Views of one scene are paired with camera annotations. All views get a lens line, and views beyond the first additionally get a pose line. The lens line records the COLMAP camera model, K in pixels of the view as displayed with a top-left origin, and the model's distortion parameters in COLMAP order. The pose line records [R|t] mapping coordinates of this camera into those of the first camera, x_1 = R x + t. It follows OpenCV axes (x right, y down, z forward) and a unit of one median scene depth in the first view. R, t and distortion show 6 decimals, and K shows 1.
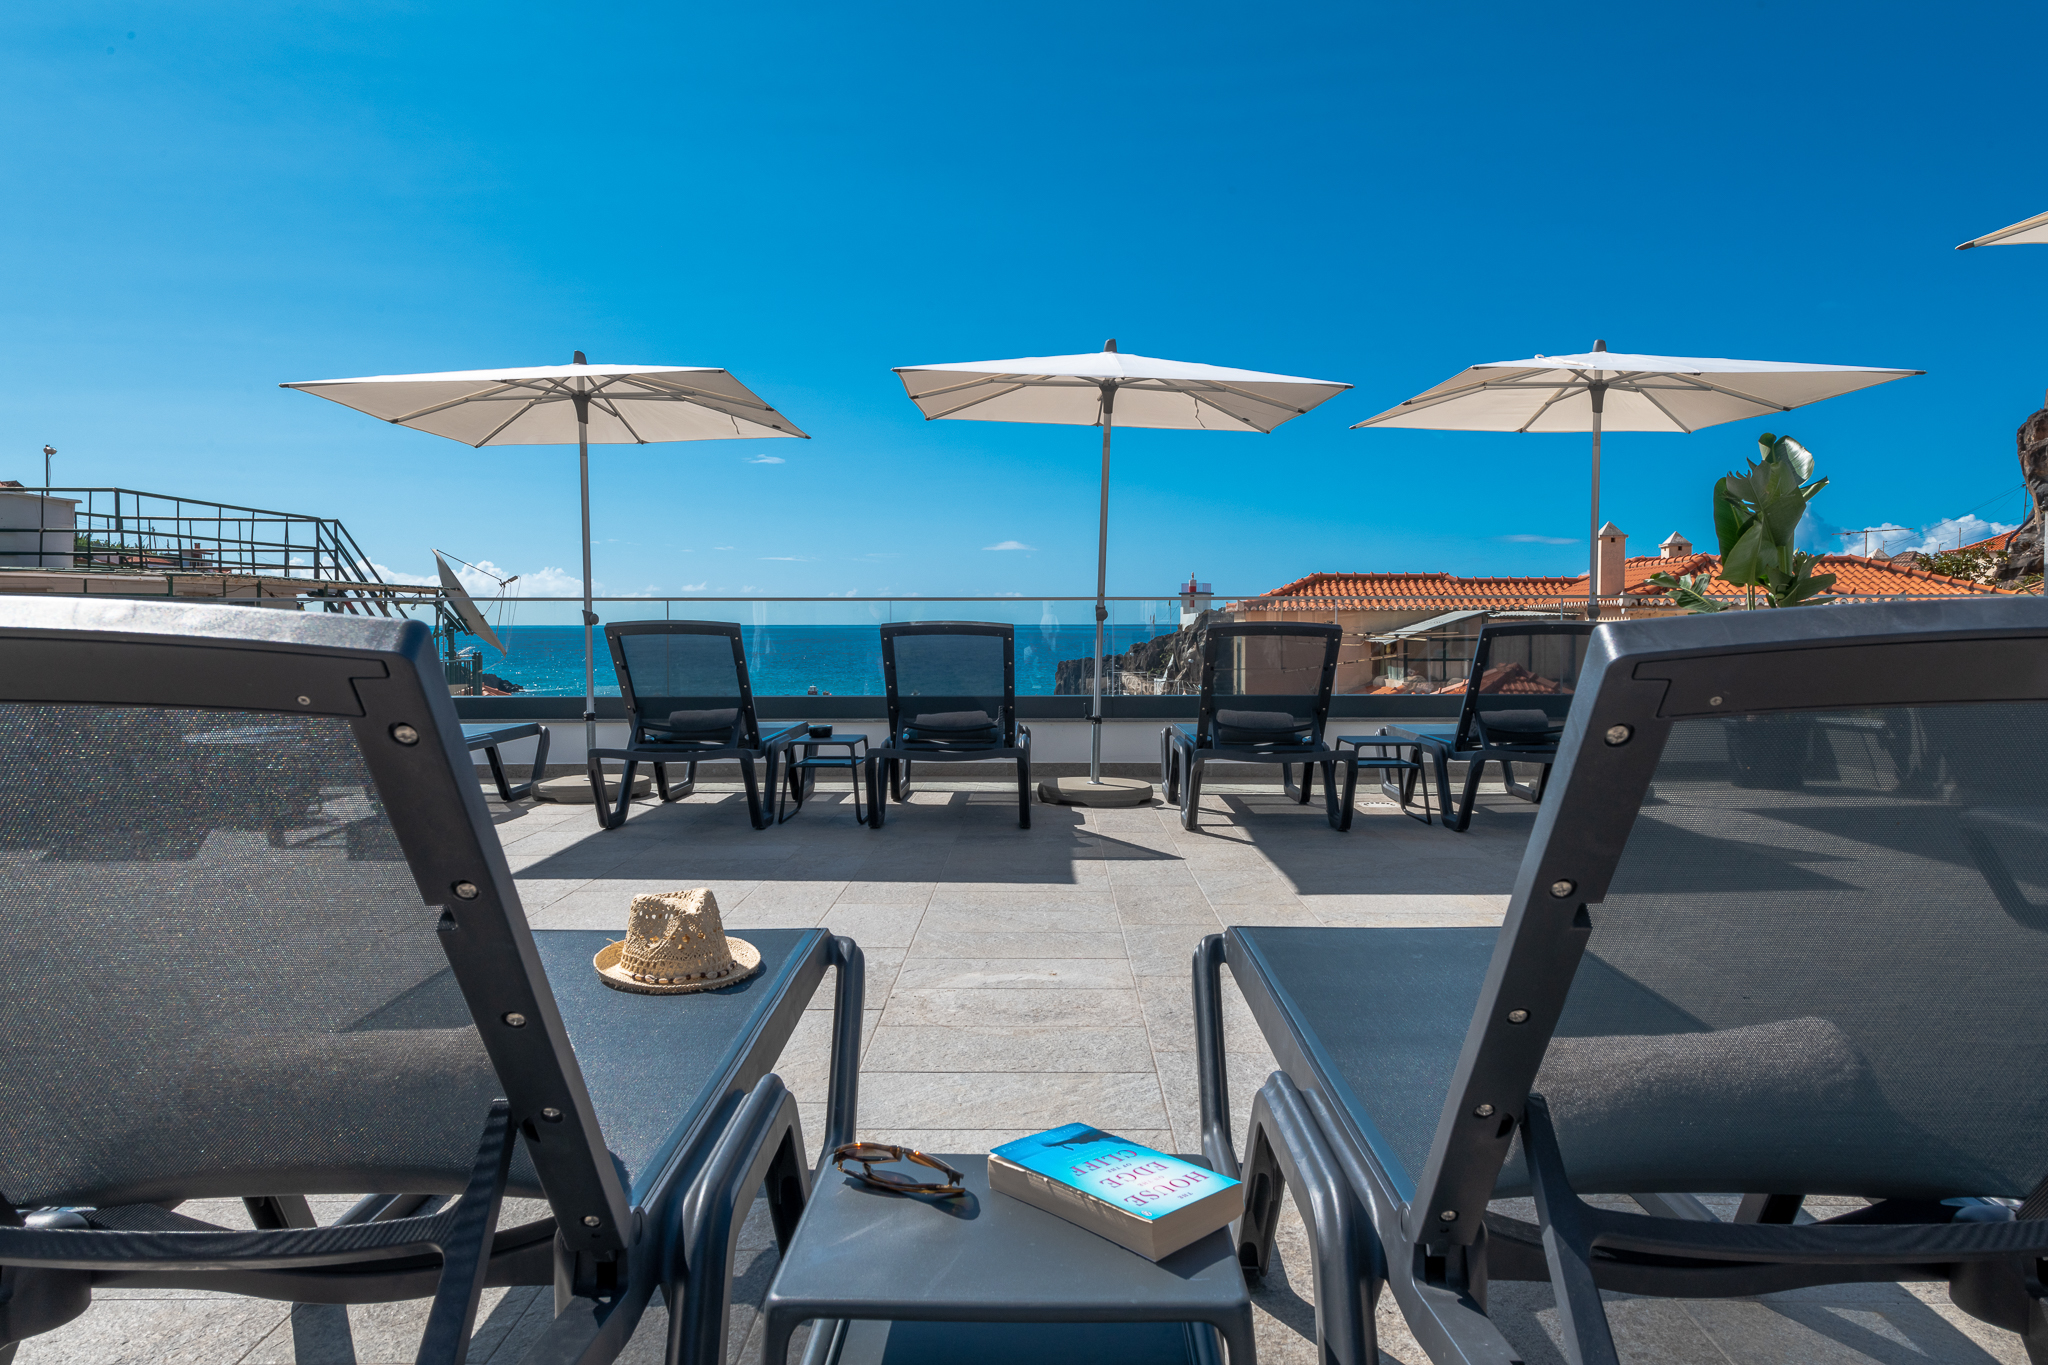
lens RADIAL K [[1331.7, 0, 1034.8], [0, 1331.7, 678.6], [0, 0, 1]] dist [0.028787, -0.027290]
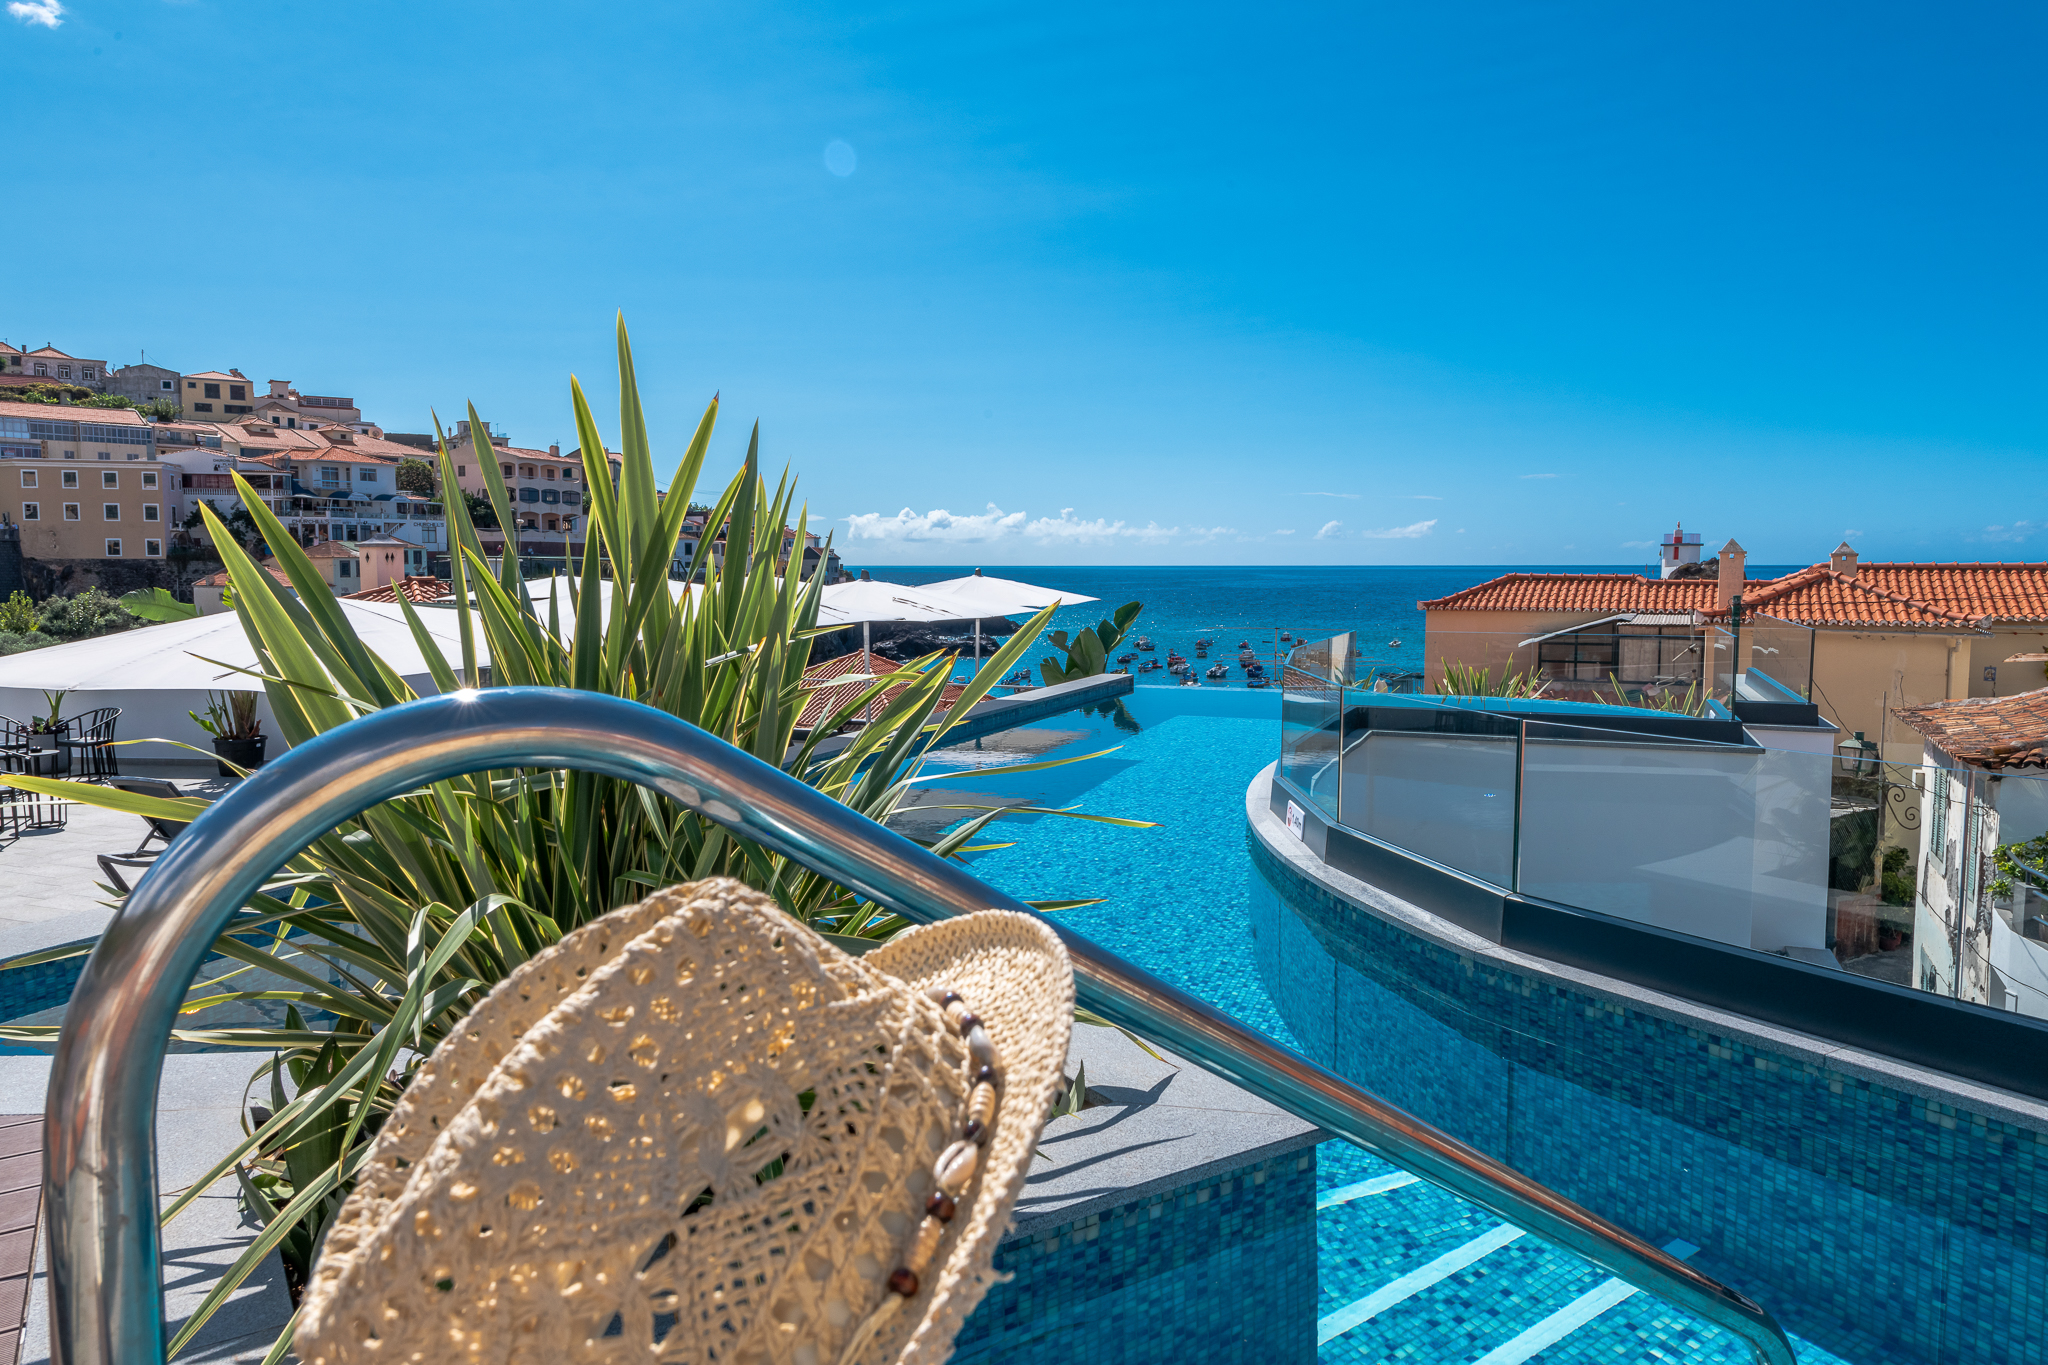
lens RADIAL K [[1331.7, 0, 1034.8], [0, 1331.7, 678.6], [0, 0, 1]] dist [0.028787, -0.027290]
pose [[0.932203, 0.033334, -0.360398, 1.313489], [-0.017769, 0.998764, 0.046416, -0.197861], [0.361499, -0.036865, 0.931643, -0.873821]]
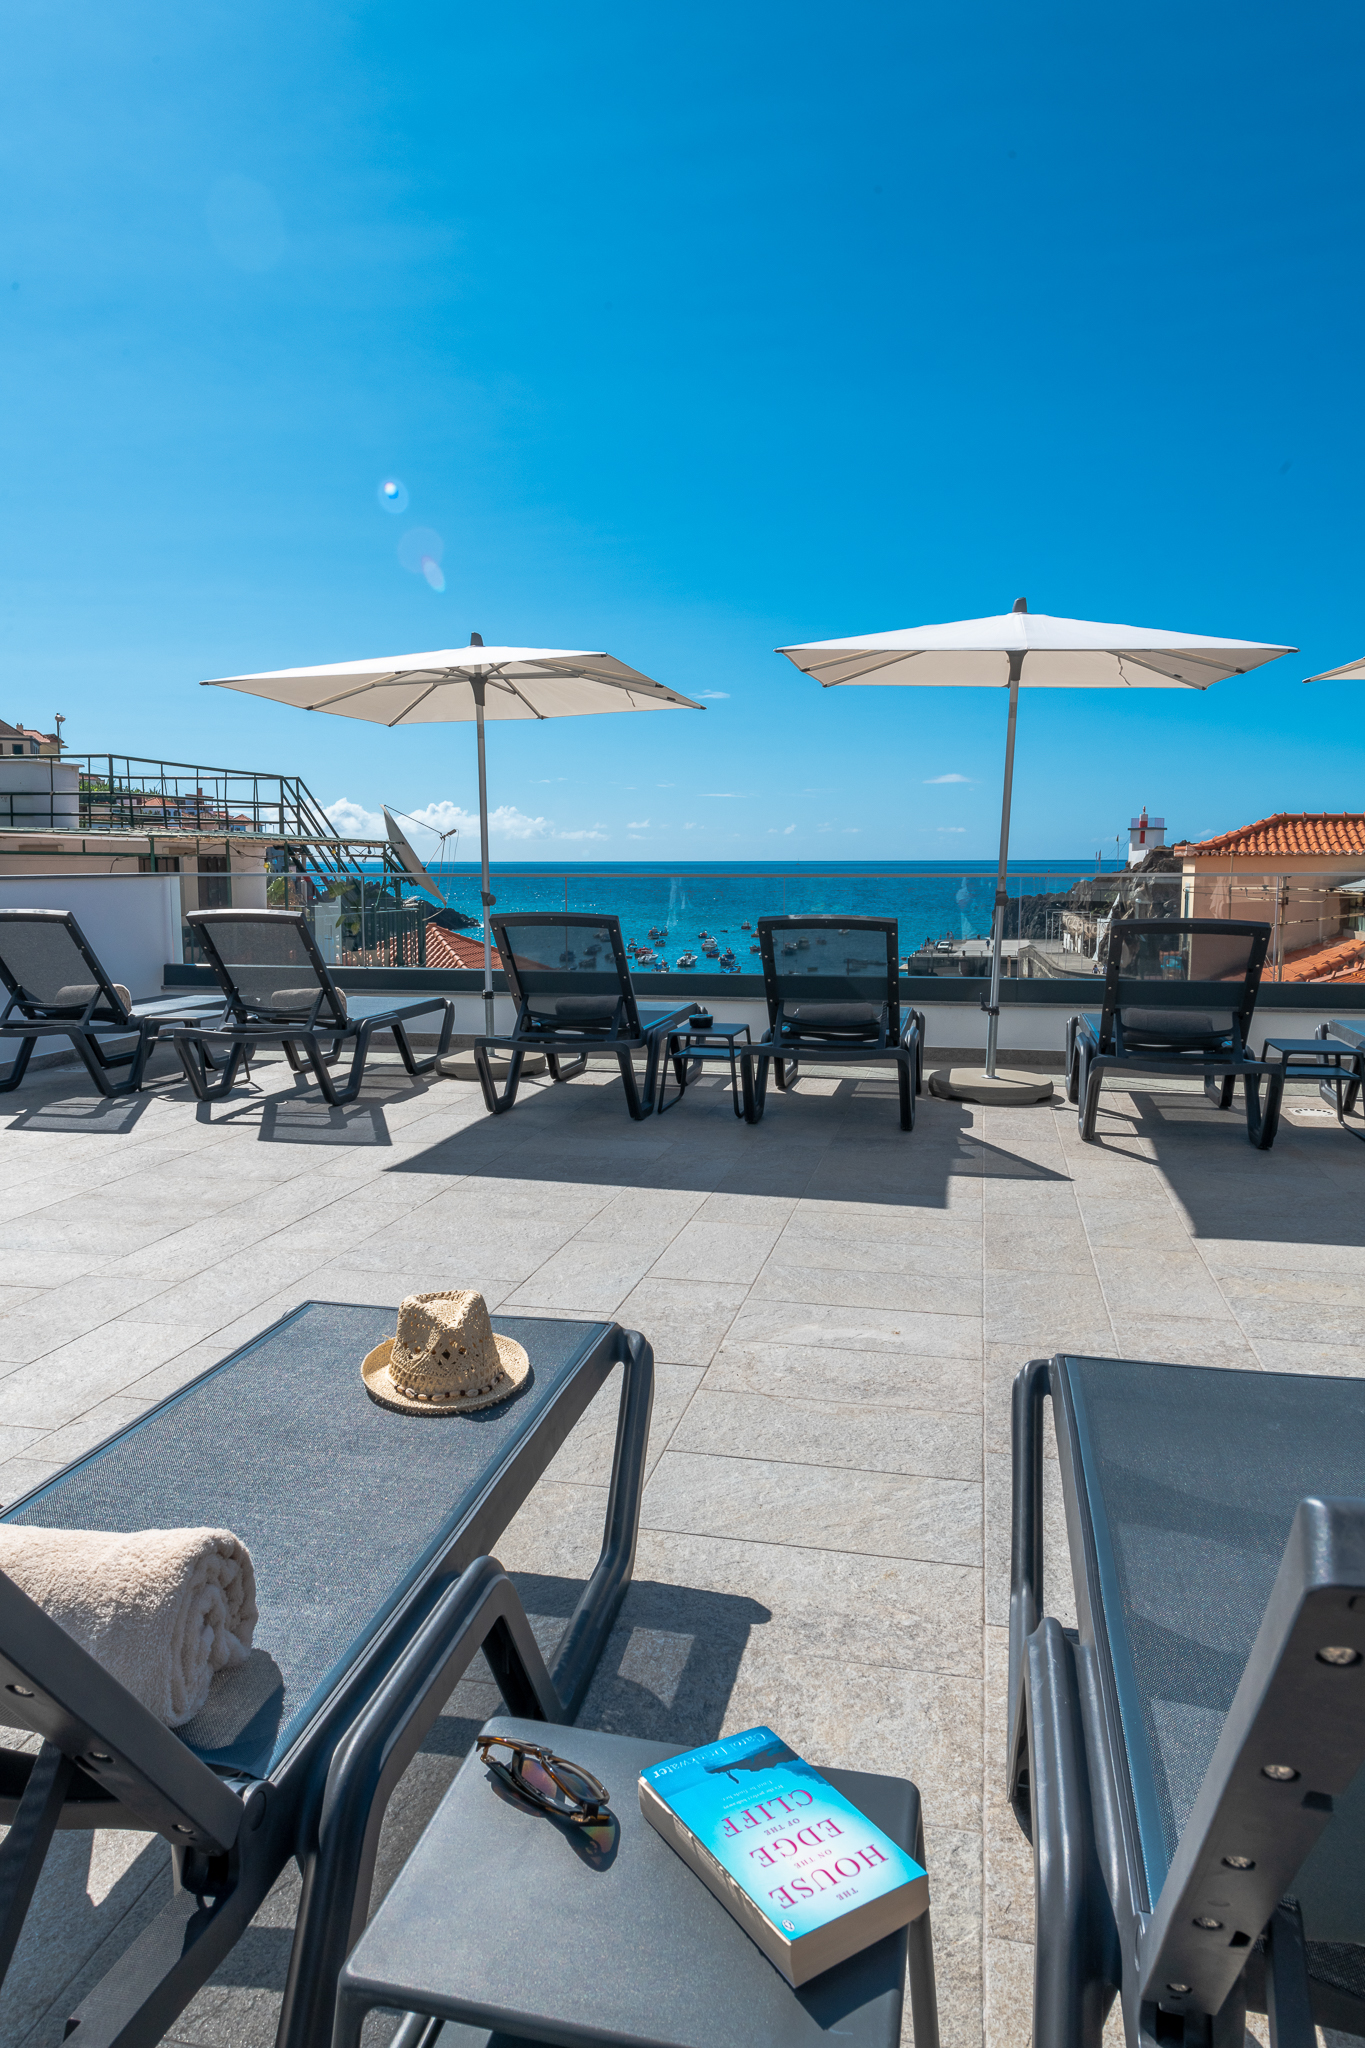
lens RADIAL K [[1323.1, 0, 680.2], [0, 1323.1, 1020.2], [0, 0, 1]] dist [0.032652, -0.027876]
pose [[0.976891, 0.025284, -0.212236, 0.031399], [-0.008409, 0.996756, 0.080043, -0.038625], [0.213571, -0.076409, 0.973935, 0.040310]]
